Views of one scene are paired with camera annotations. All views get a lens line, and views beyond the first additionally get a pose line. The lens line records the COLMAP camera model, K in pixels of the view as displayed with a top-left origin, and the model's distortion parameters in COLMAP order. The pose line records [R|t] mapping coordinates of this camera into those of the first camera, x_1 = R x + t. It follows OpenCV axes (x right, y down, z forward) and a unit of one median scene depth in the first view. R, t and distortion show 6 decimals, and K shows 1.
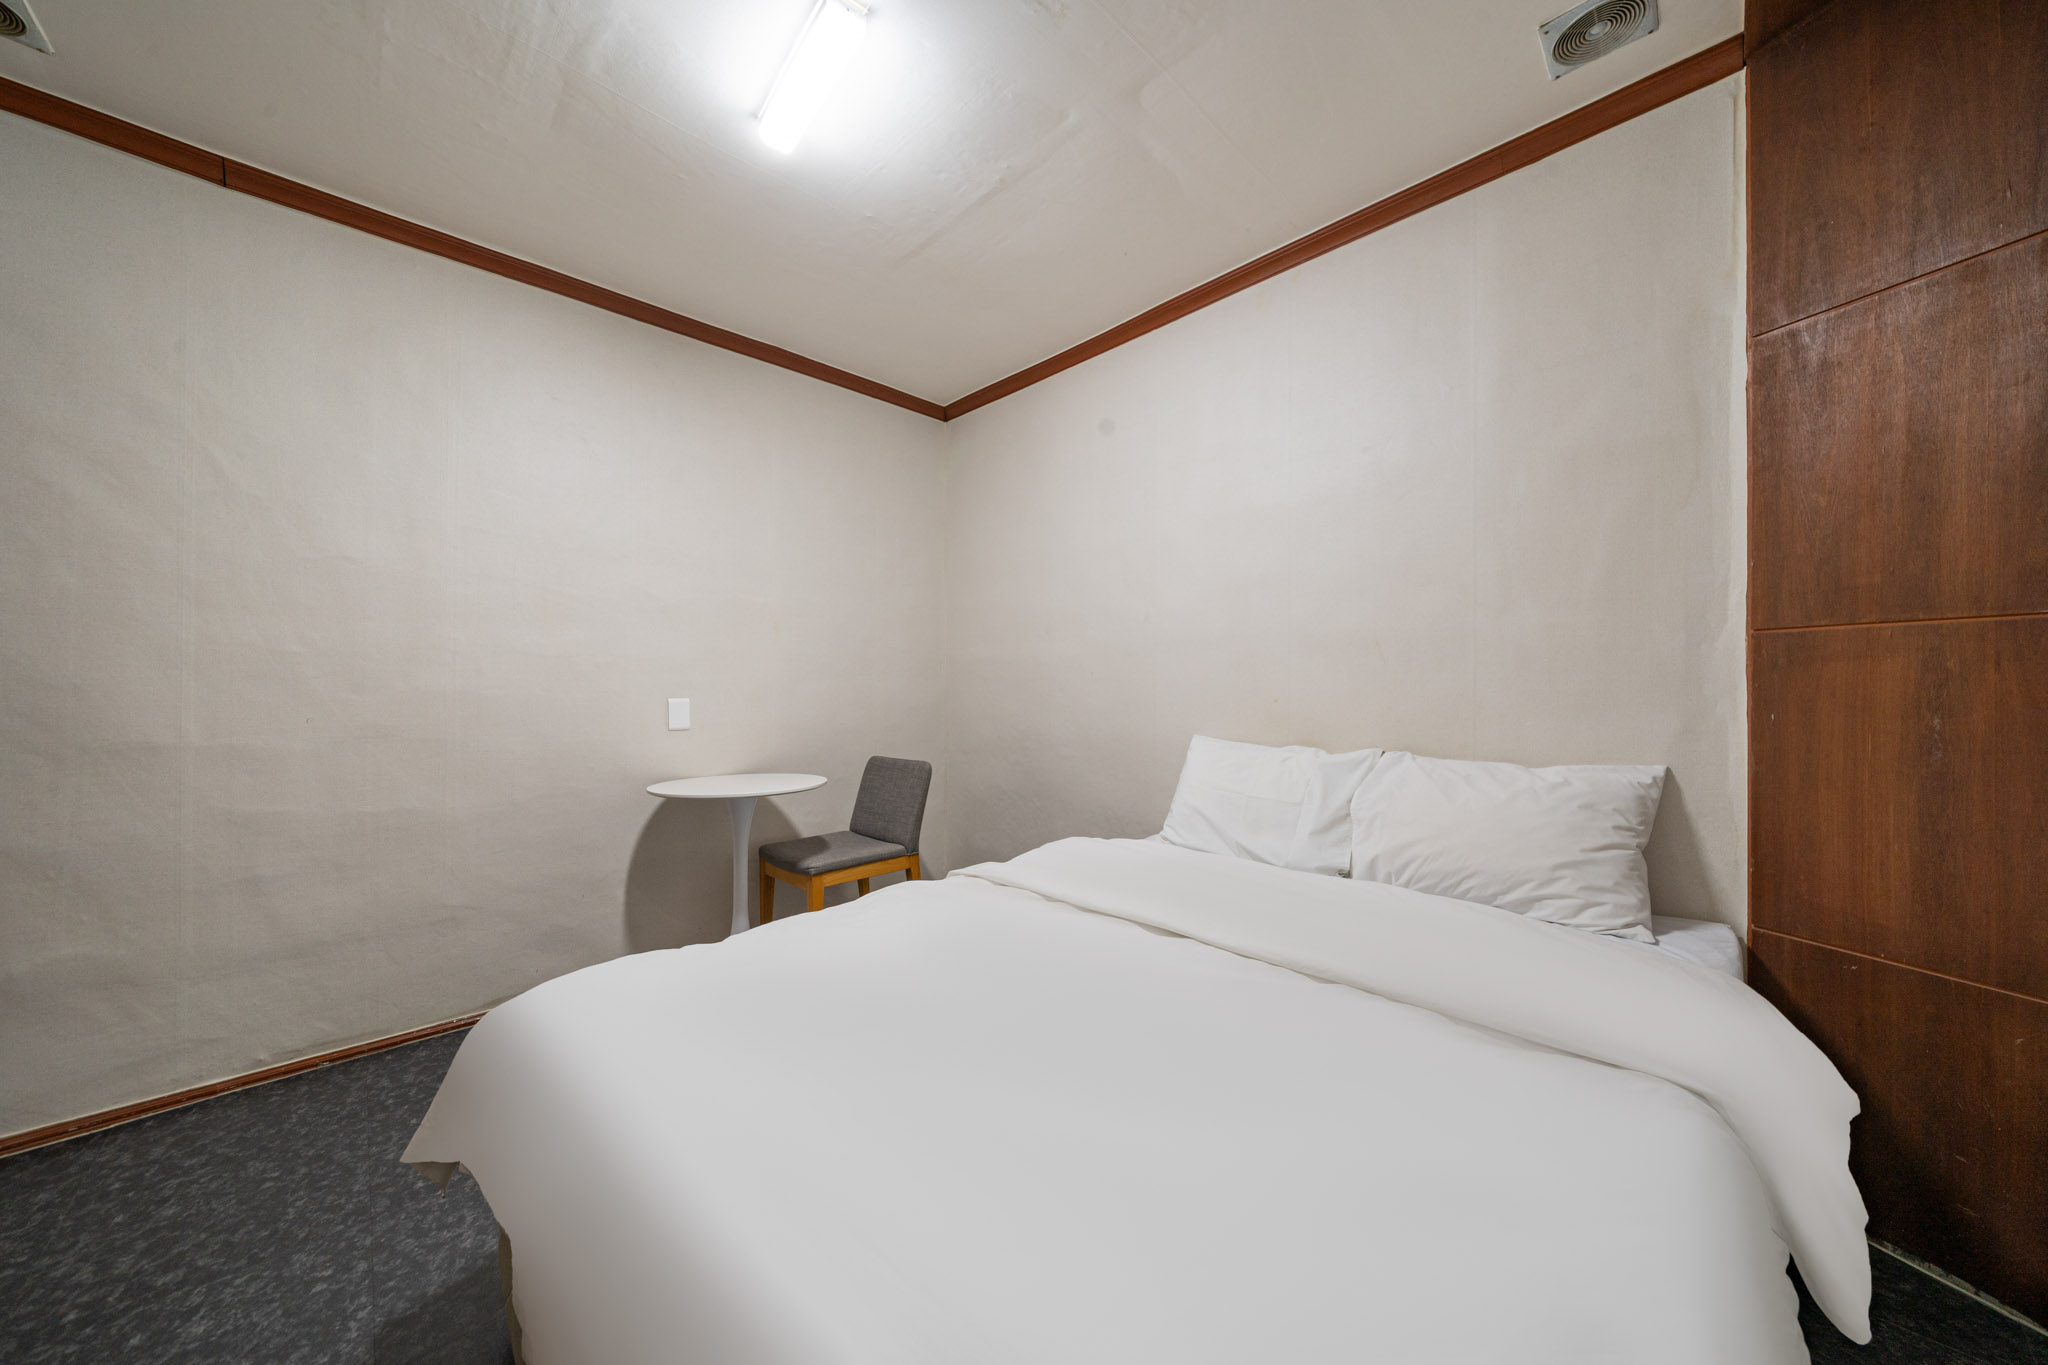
lens RADIAL K [[709.7, 0, 1031.3], [0, 709.7, 677.9], [0, 0, 1]] dist [0.000367, -0.000056]
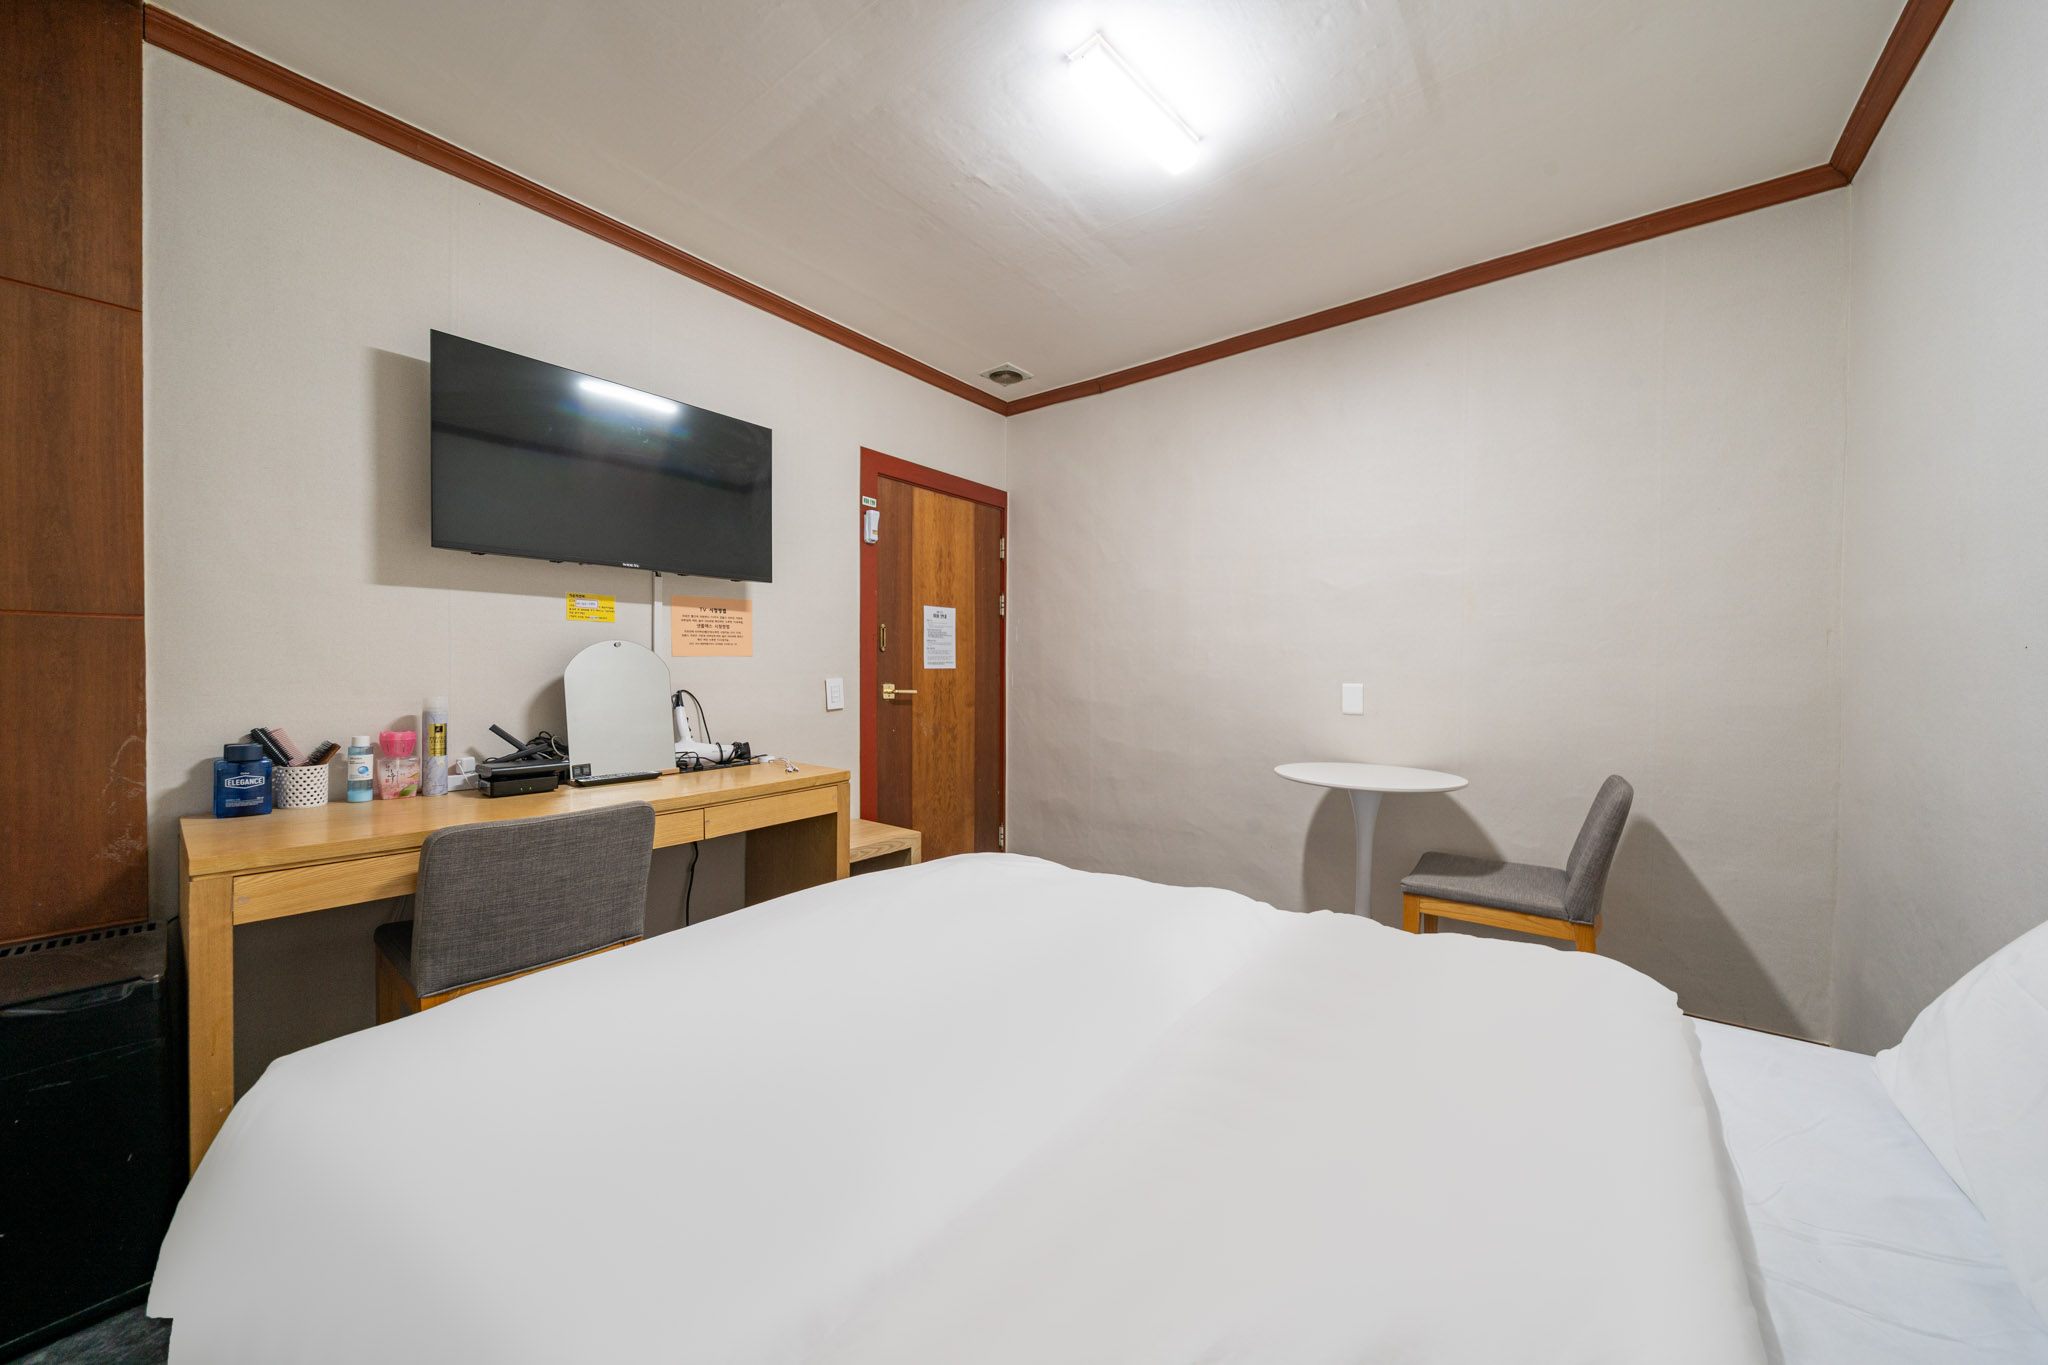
lens RADIAL K [[709.7, 0, 1034.9], [0, 709.7, 681.5], [0, 0, 1]] dist [0.000367, -0.000056]
pose [[0.128580, 0.016315, -0.991565, 0.479839], [0.007254, 0.999822, 0.017391, 0.005634], [0.991673, -0.009429, 0.128439, 0.440296]]
